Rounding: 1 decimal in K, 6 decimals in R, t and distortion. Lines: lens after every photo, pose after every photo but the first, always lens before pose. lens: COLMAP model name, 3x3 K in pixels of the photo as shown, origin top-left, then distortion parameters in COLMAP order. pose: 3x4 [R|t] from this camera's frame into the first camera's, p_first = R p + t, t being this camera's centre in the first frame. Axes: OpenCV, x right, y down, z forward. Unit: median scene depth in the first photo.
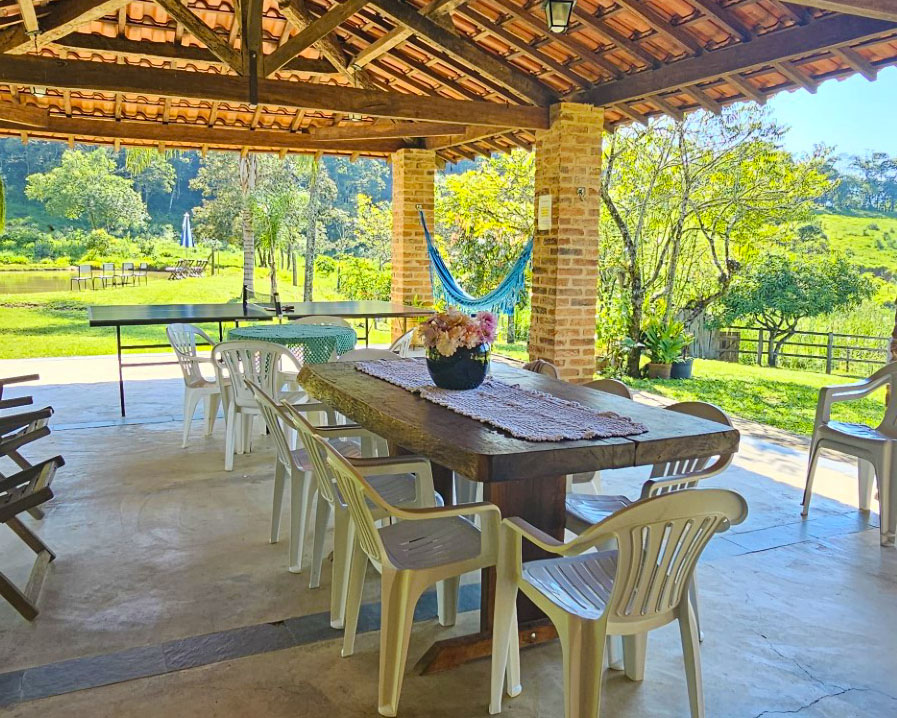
lens RADIAL K [[788.6, 0, 448.5], [0, 788.6, 359.0], [0, 0, 1]] dist [-0.000669, 0.004934]
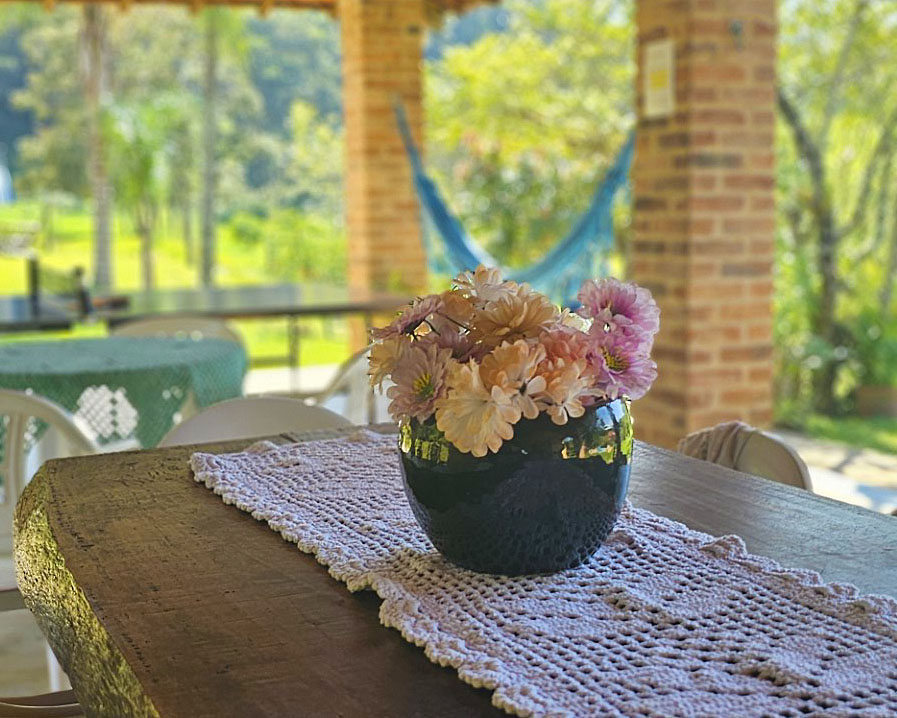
lens RADIAL K [[1325.1, 0, 448.5], [0, 1325.1, 359.0], [0, 0, 1]] dist [0.073105, -0.181873]
pose [[0.999435, -0.032995, -0.006394, -0.002838], [0.032881, 0.999309, -0.017306, -0.010698], [0.006961, 0.017086, 0.999830, 0.212150]]
